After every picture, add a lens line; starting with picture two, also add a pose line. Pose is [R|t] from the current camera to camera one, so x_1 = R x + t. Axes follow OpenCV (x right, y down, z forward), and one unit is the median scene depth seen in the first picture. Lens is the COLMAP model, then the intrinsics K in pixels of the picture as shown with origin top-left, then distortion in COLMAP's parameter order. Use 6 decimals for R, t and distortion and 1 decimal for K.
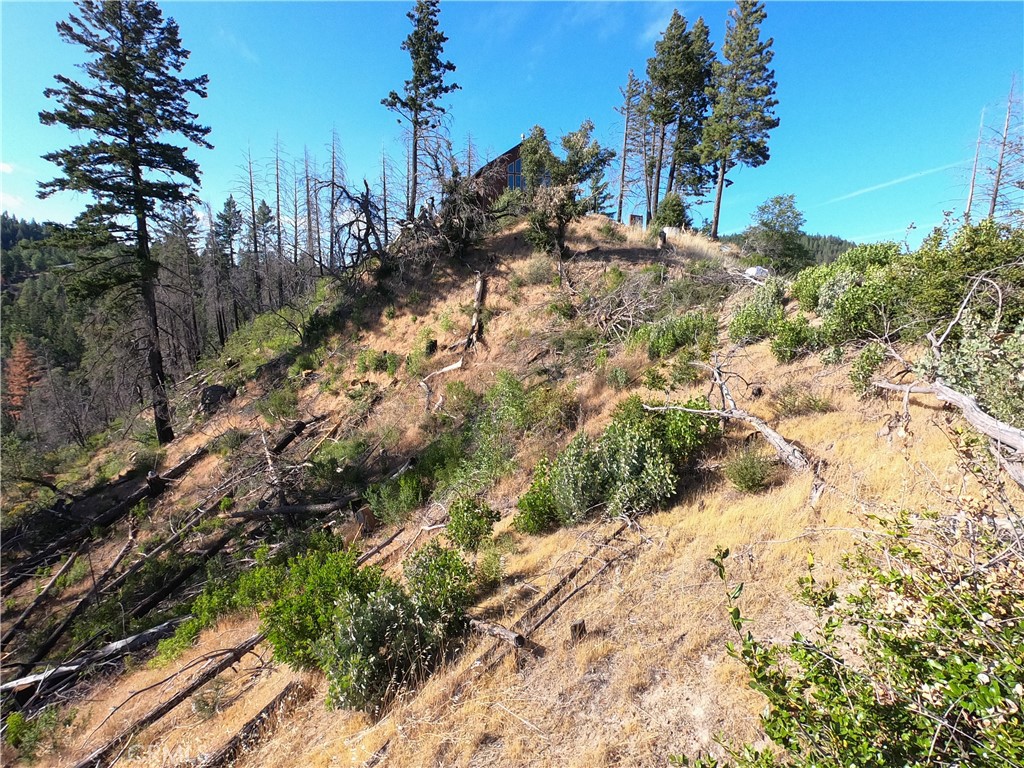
lens RADIAL K [[511.4, 0, 511.2], [0, 511.4, 387.5], [0, 0, 1]] dist [-0.000721, 0.000028]
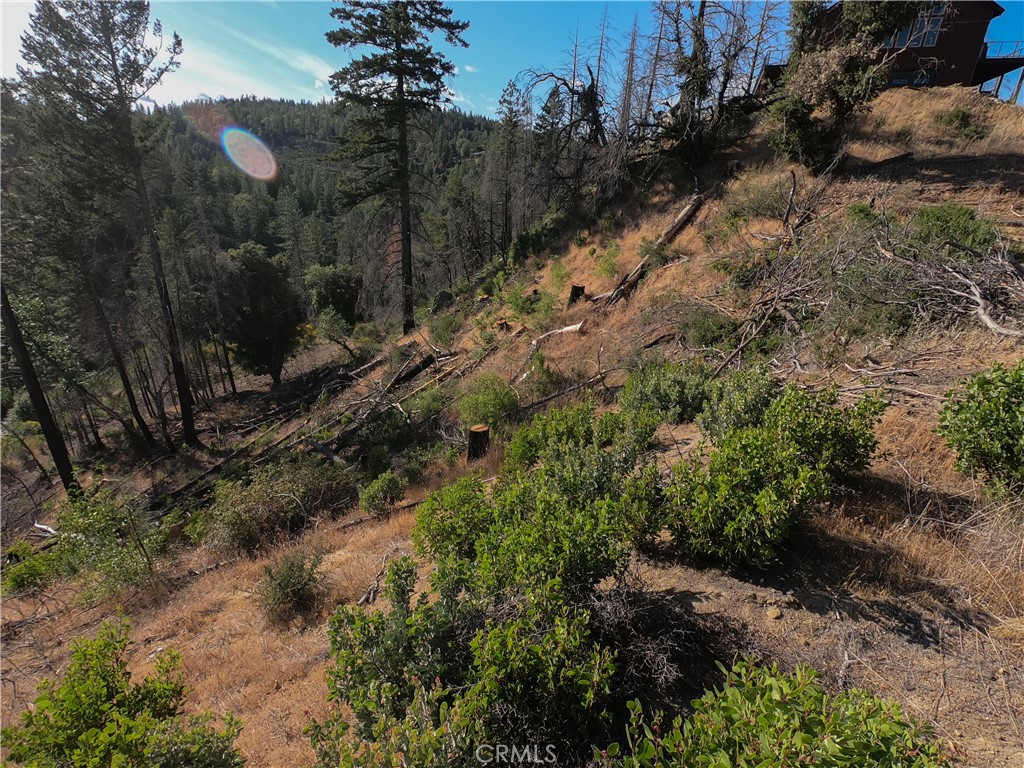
lens RADIAL K [[511.4, 0, 511.2], [0, 511.4, 387.5], [0, 0, 1]] dist [-0.000721, 0.000028]
pose [[0.780660, 0.252337, -0.571748, 0.250238], [-0.129804, 0.960379, 0.246624, -0.117475], [0.611327, -0.118315, 0.782484, 0.266856]]
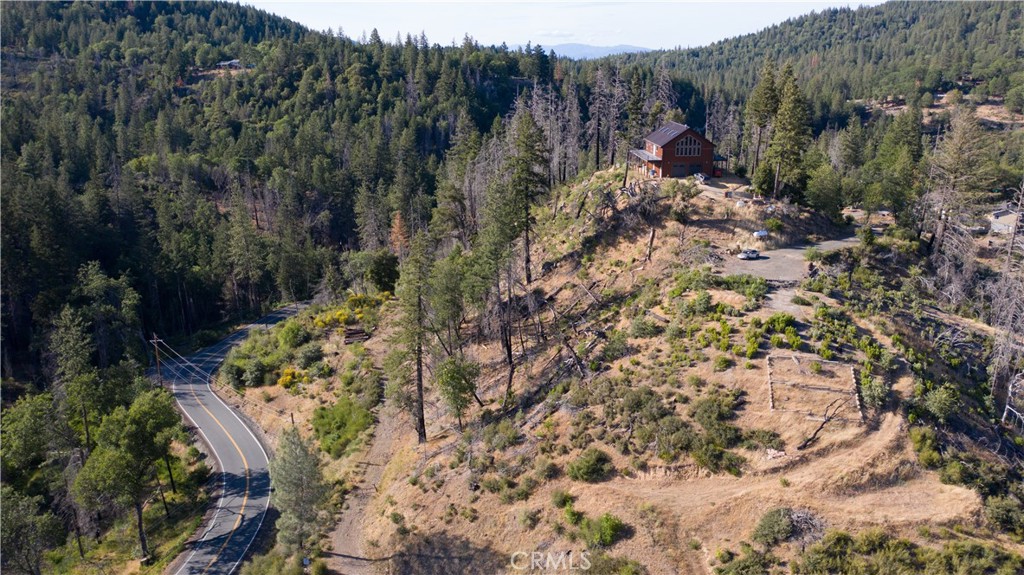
lens RADIAL K [[804.0, 0, 505.9], [0, 804.0, 285.0], [0, 0, 1]] dist [-0.019537, 0.007082]
pose [[0.959553, 0.067369, -0.273347, 0.421154], [-0.033977, 0.991561, 0.125106, -0.484773], [0.279469, -0.110759, 0.953745, -3.685373]]
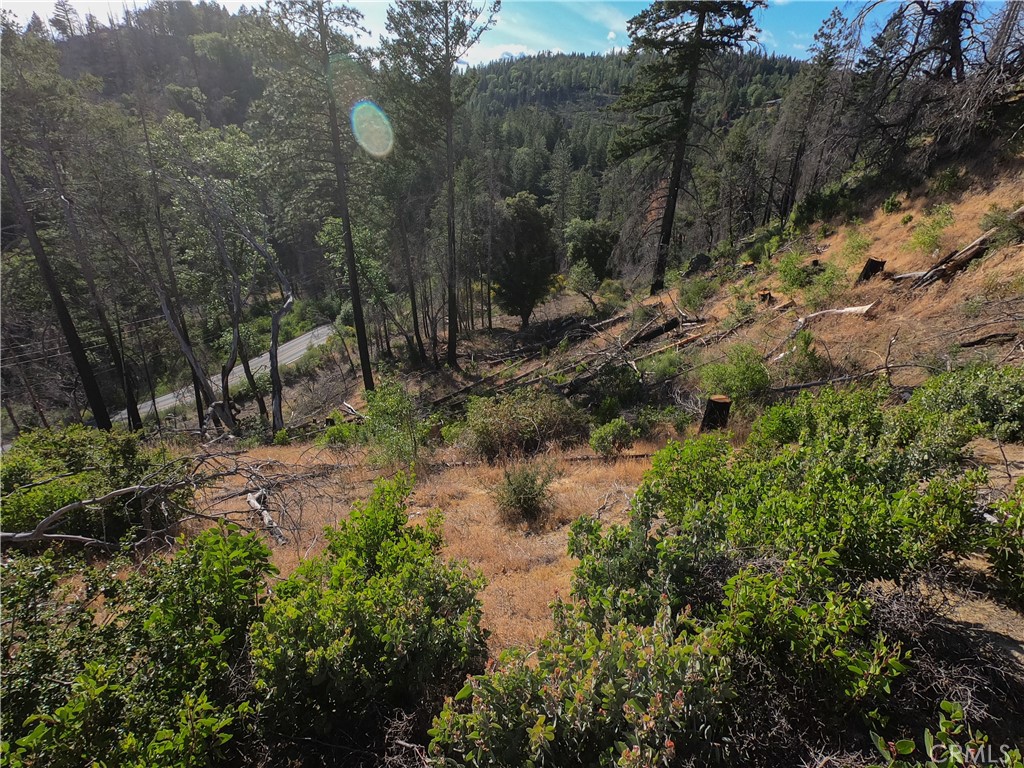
lens RADIAL K [[511.4, 0, 511.2], [0, 511.4, 387.5], [0, 0, 1]] dist [-0.000721, 0.000028]
pose [[0.405083, 0.419255, -0.812486, 0.247239], [-0.169854, 0.907701, 0.383703, -0.110266], [0.898364, -0.017427, 0.438906, 0.262069]]
